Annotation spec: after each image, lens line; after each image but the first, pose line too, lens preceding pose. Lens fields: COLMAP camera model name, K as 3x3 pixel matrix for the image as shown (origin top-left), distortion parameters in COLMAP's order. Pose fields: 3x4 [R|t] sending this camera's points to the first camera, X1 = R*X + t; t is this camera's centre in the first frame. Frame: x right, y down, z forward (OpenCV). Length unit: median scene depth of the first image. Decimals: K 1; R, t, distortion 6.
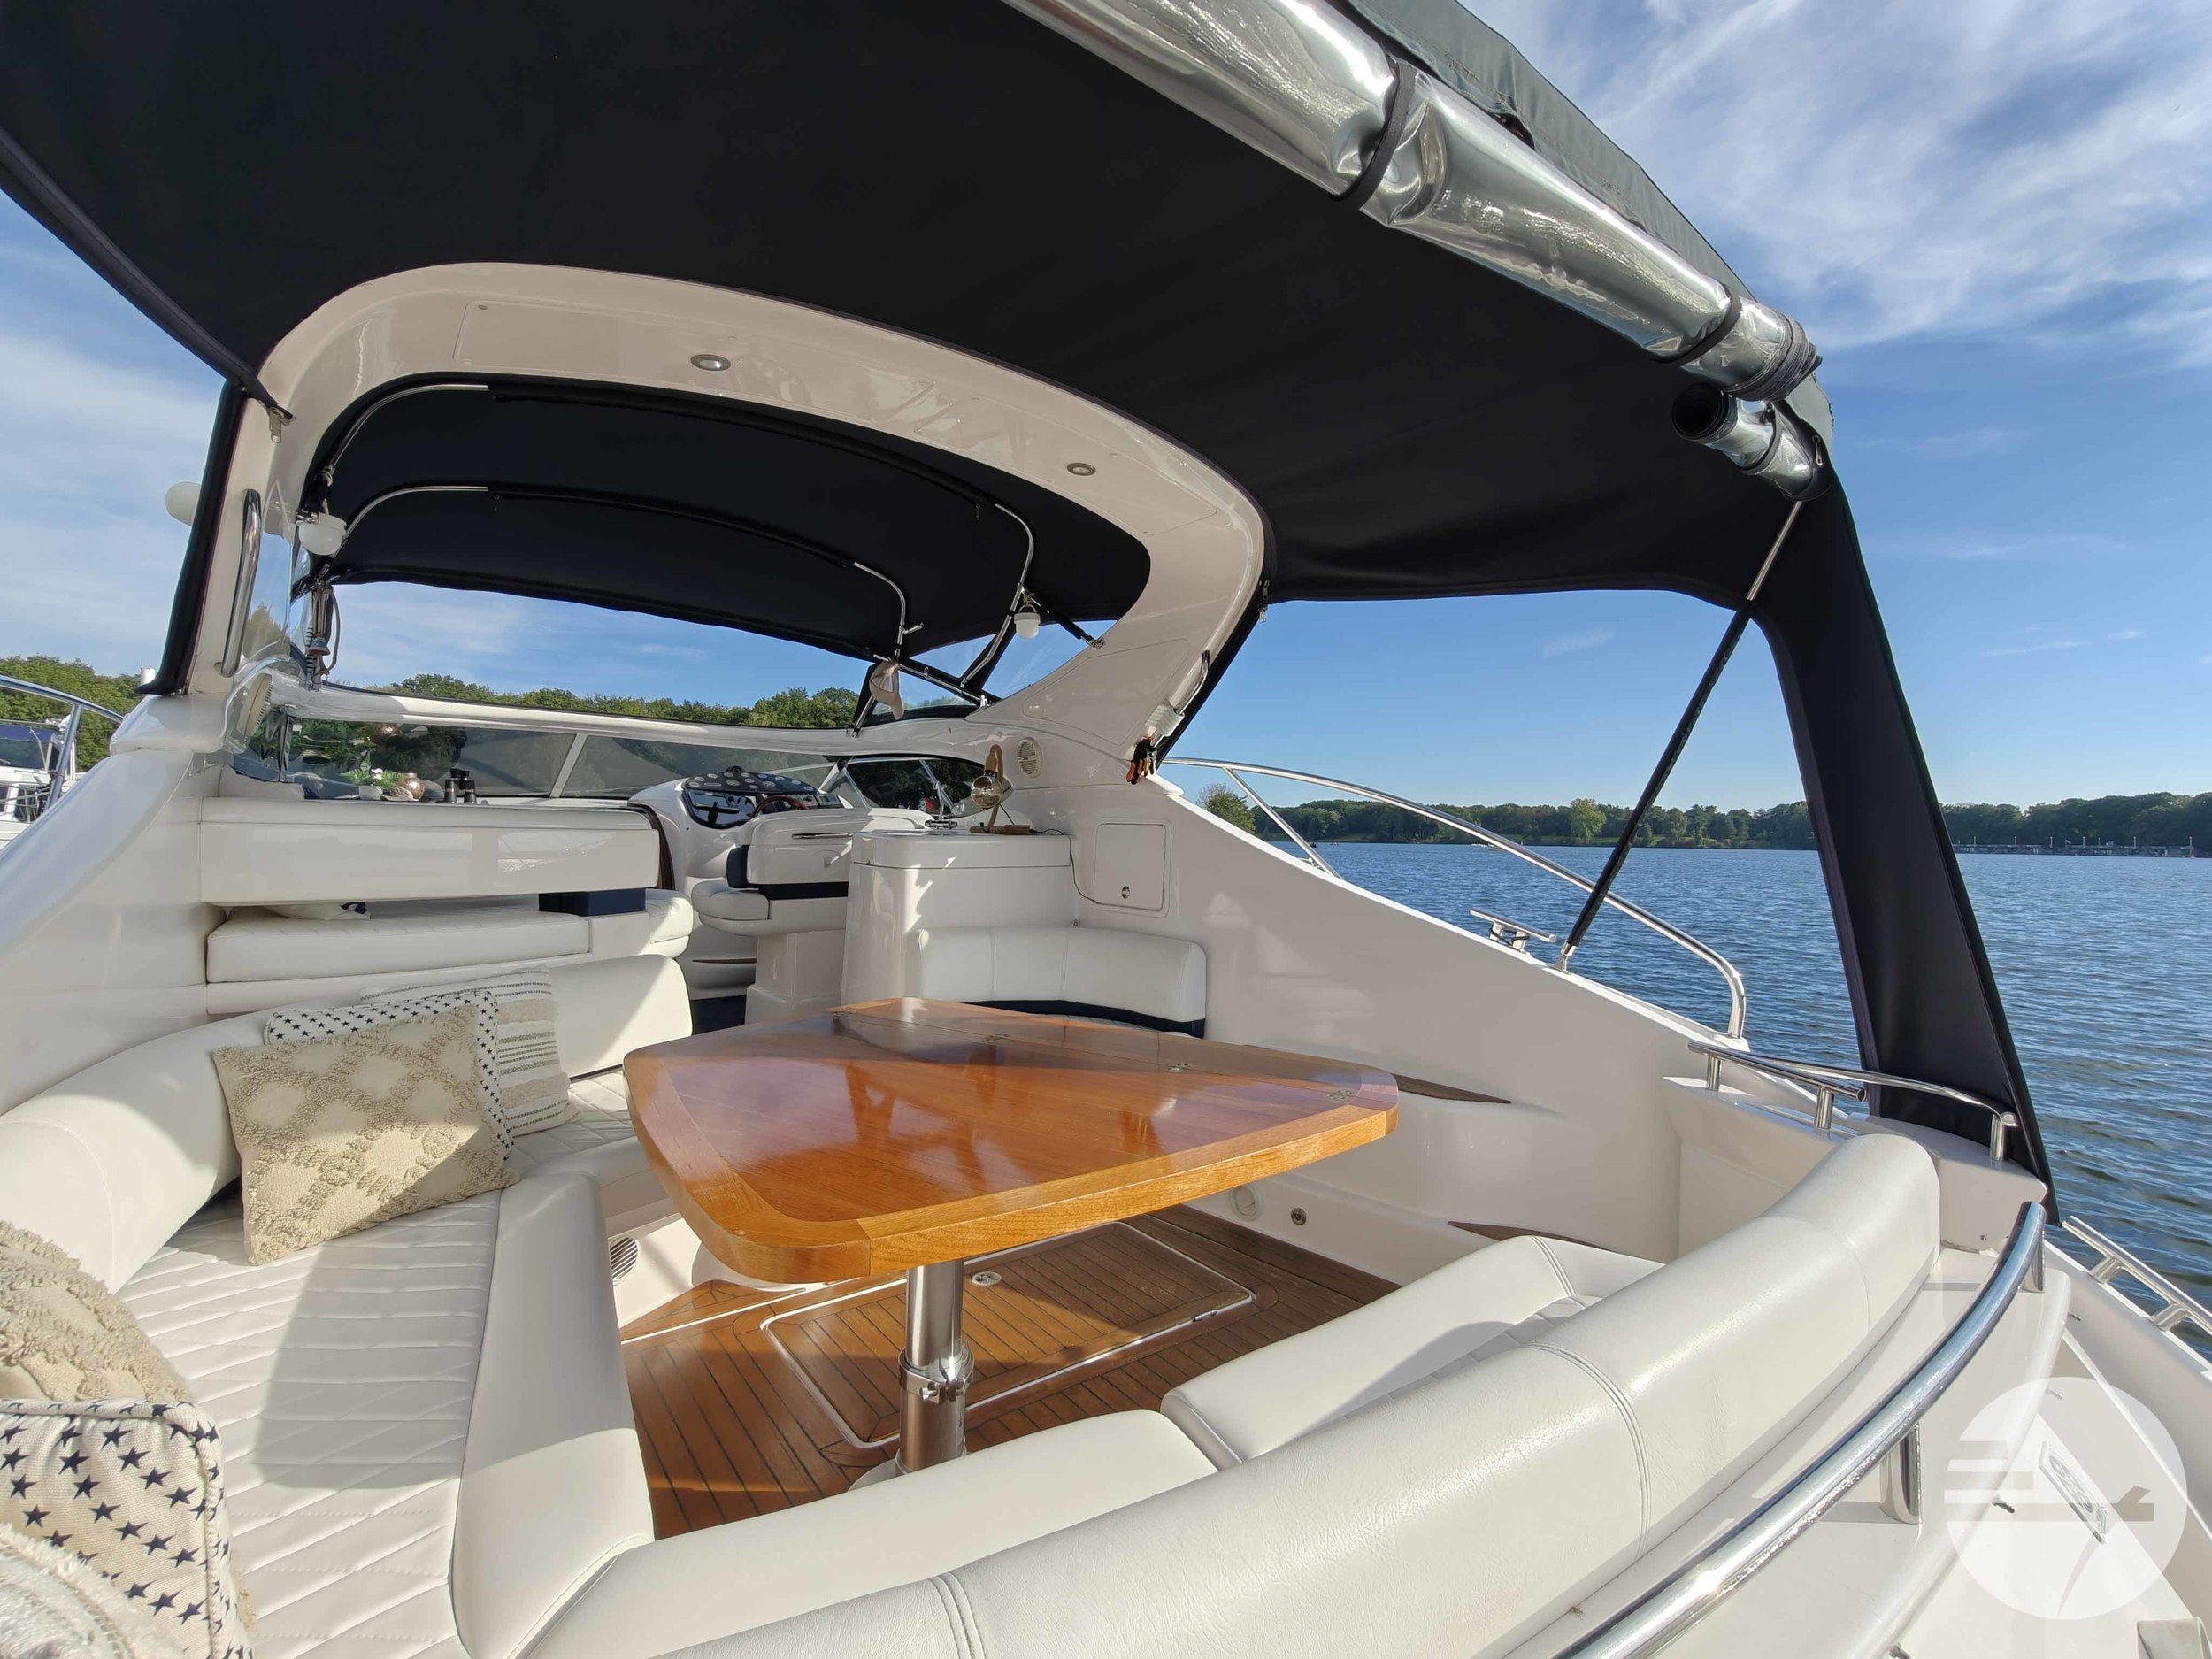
lens RADIAL K [[995.3, 0, 1119.6], [0, 995.3, 833.5], [0, 0, 1]] dist [0.000494, -0.000092]
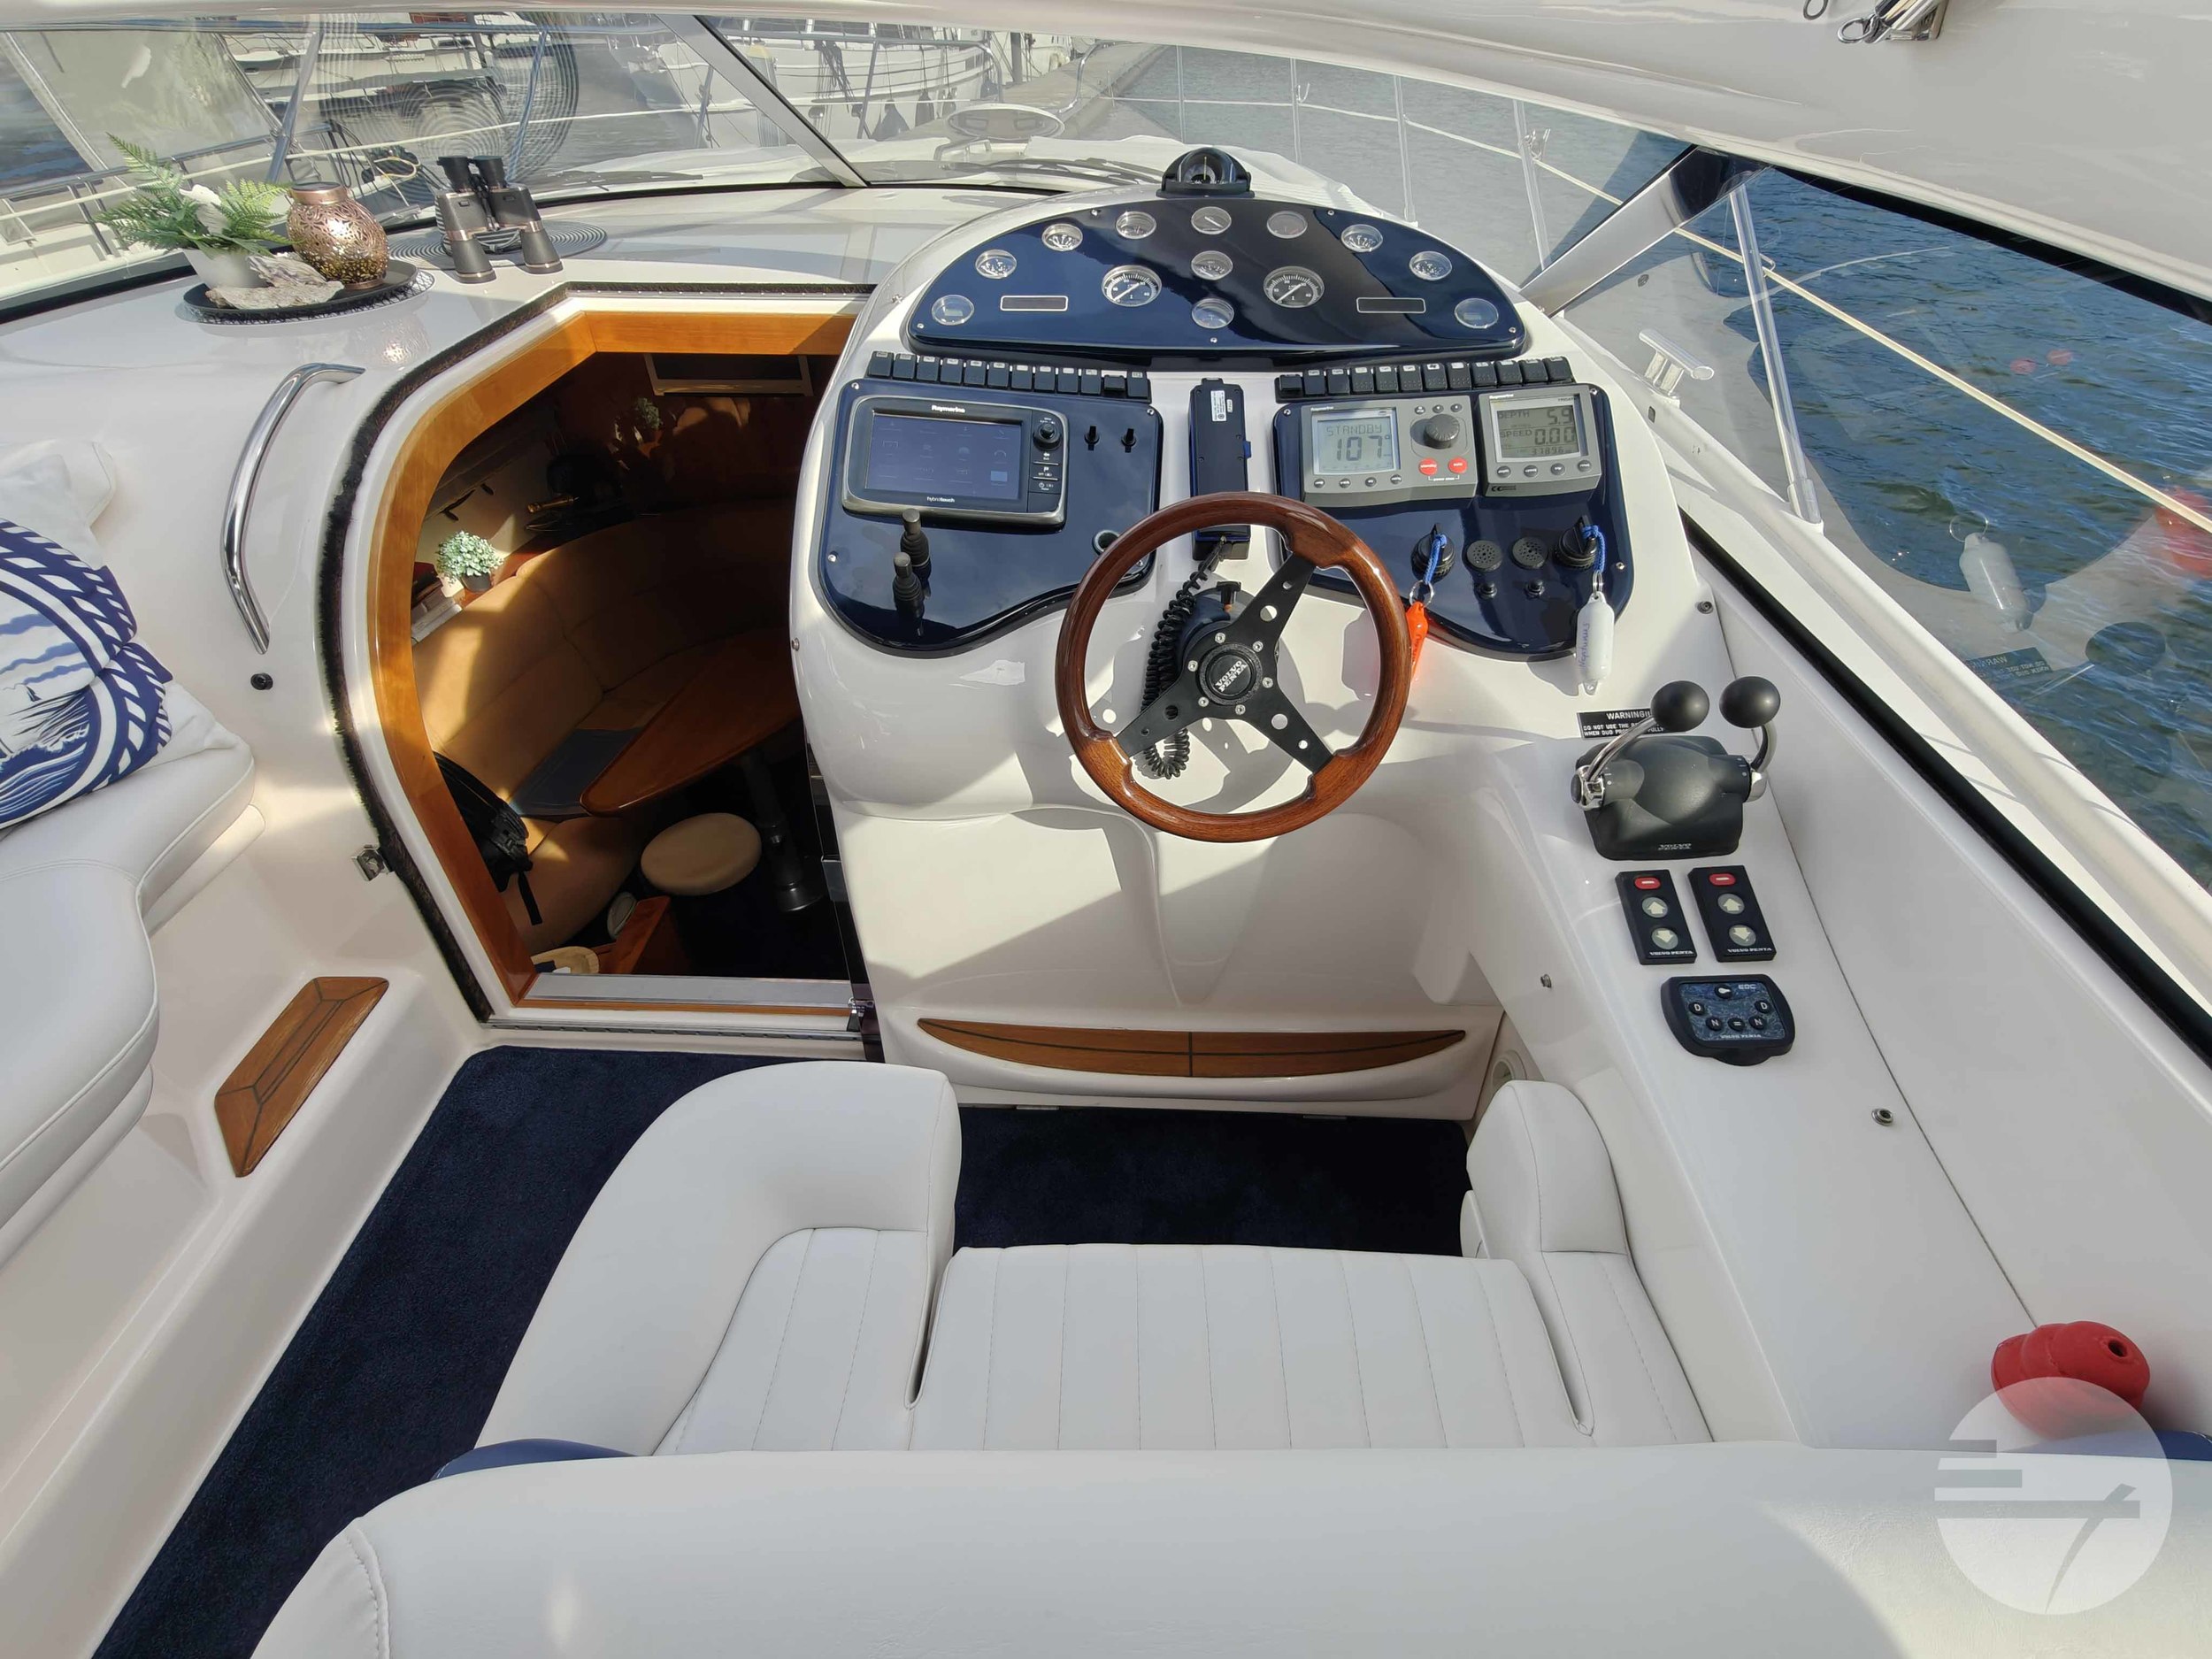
lens RADIAL K [[995.3, 0, 1119.6], [0, 995.3, 833.5], [0, 0, 1]] dist [0.000494, -0.000092]
pose [[0.773044, 0.394066, -0.497108, -0.270450], [0.022062, 0.766469, 0.641902, -0.113873], [0.633969, -0.507185, 0.583820, 0.935494]]
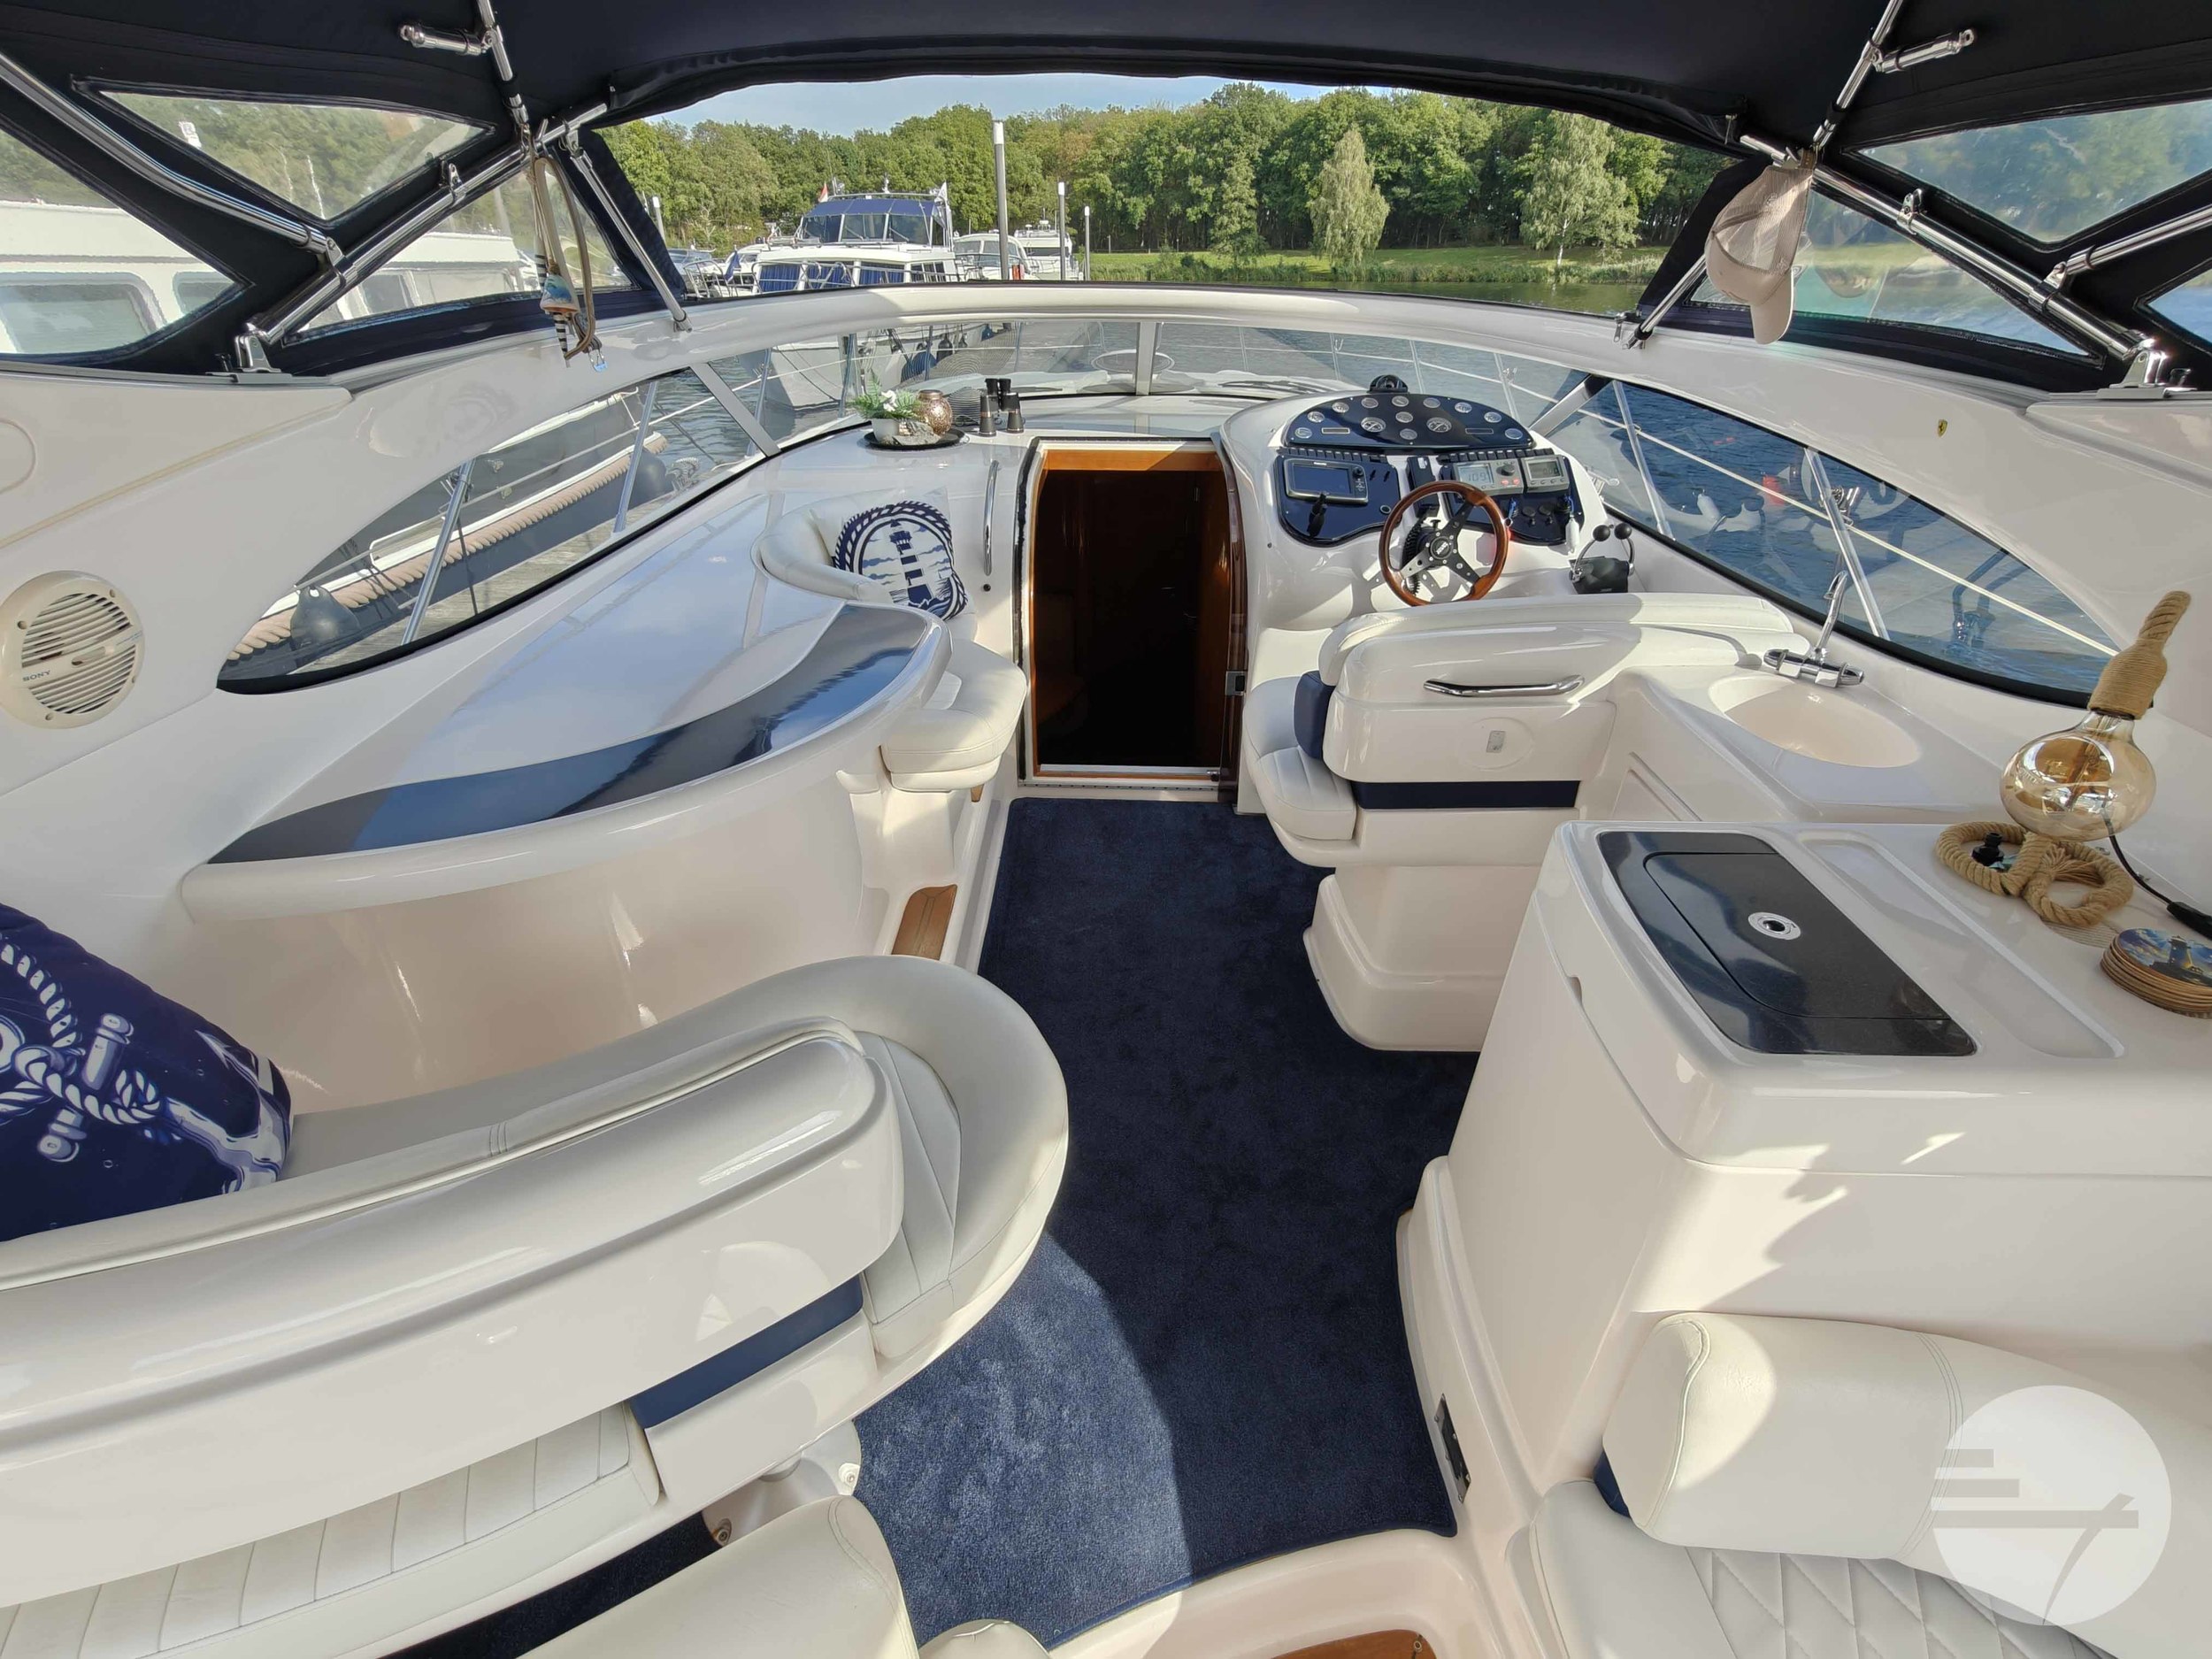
lens RADIAL K [[995.3, 0, 1119.6], [0, 995.3, 833.5], [0, 0, 1]] dist [0.000494, -0.000092]
pose [[0.786973, 0.295856, -0.541426, -0.159756], [0.017081, 0.866749, 0.498452, -0.149818], [0.616751, -0.401516, 0.677055, 0.532085]]
